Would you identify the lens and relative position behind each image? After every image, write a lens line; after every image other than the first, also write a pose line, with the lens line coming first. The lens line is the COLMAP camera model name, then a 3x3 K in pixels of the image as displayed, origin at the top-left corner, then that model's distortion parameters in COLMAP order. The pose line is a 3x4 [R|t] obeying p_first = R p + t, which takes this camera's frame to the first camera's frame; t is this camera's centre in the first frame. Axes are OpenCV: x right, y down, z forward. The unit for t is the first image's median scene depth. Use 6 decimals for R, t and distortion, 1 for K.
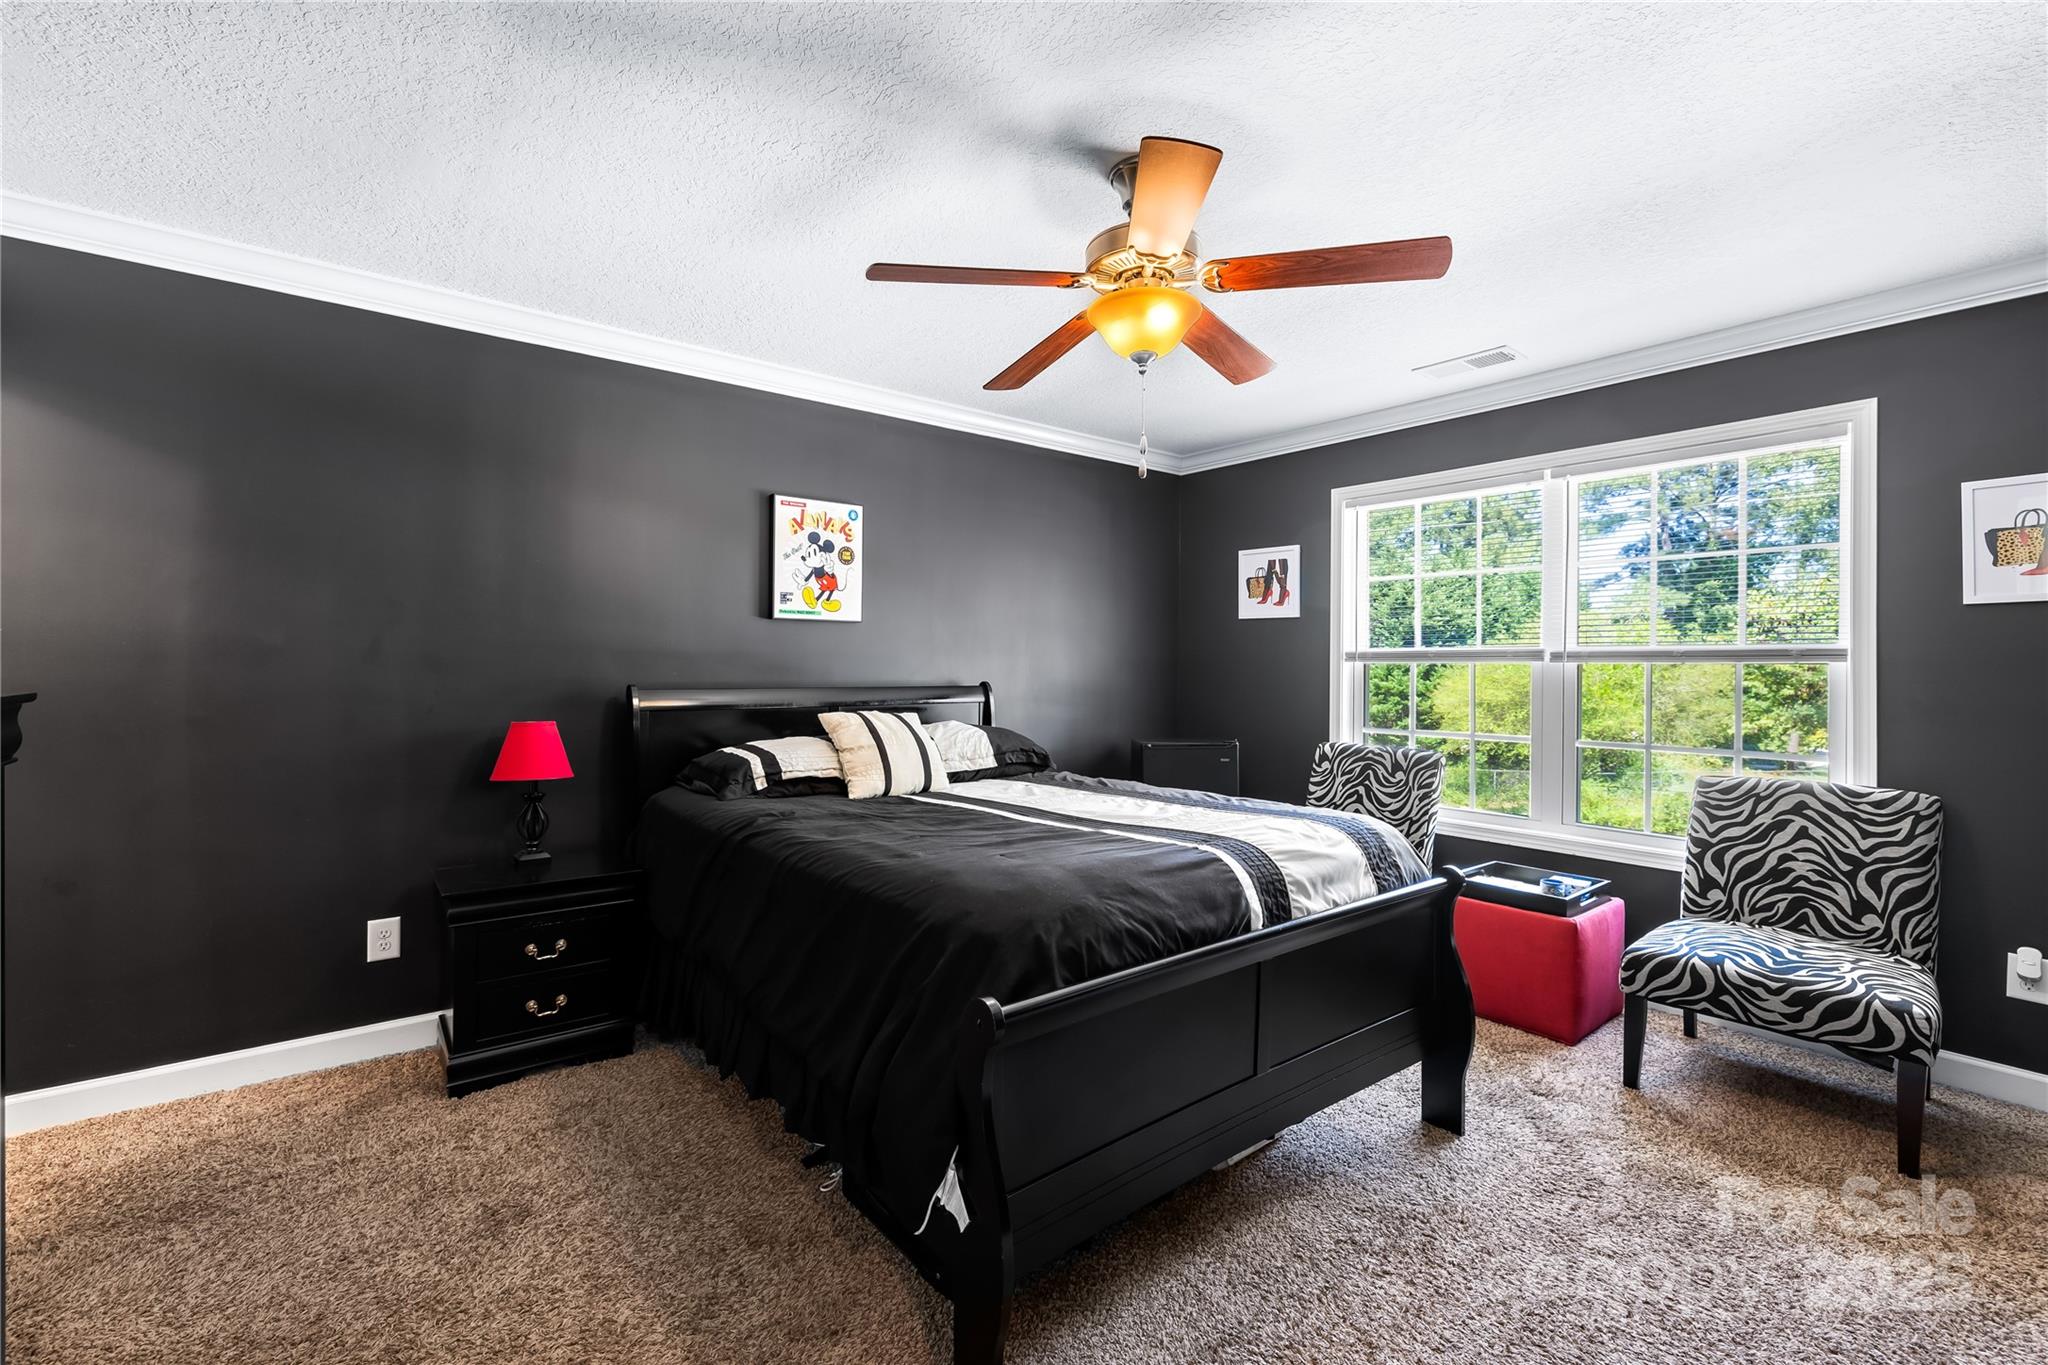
lens RADIAL K [[873.0, 0, 1048.2], [0, 873.0, 672.9], [0, 0, 1]] dist [-0.002110, 0.000160]
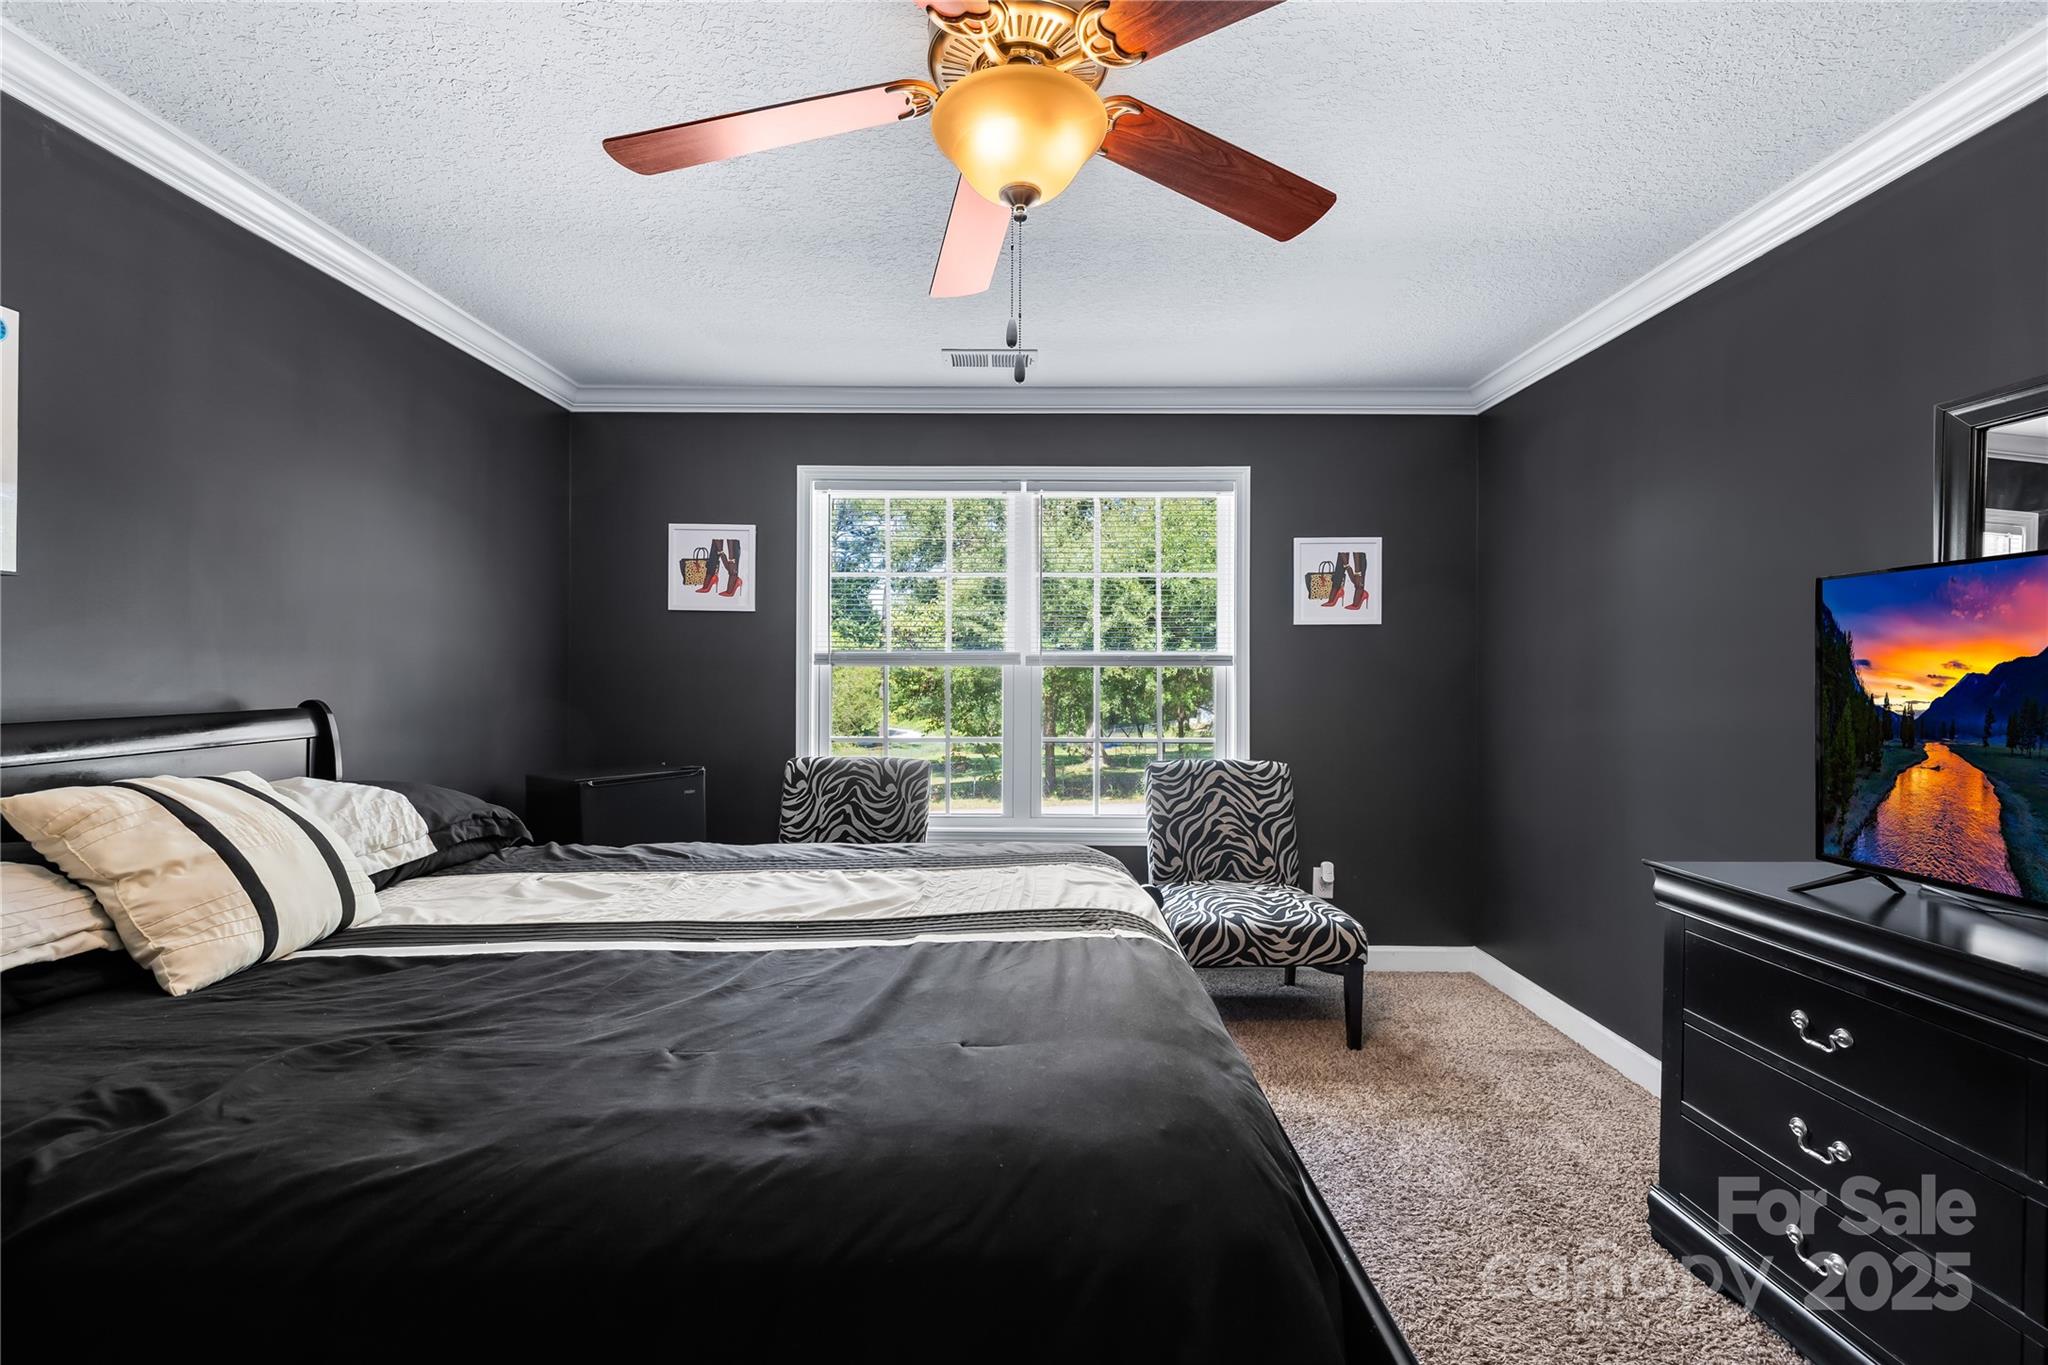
lens RADIAL K [[854.0, 0, 1009.7], [0, 854.0, 675.6], [0, 0, 1]] dist [-0.006684, 0.000076]
pose [[0.646503, -0.008654, 0.762862, -0.264864], [0.007080, 0.999961, 0.005344, -0.006980], [-0.762878, 0.001946, 0.646539, 0.416166]]
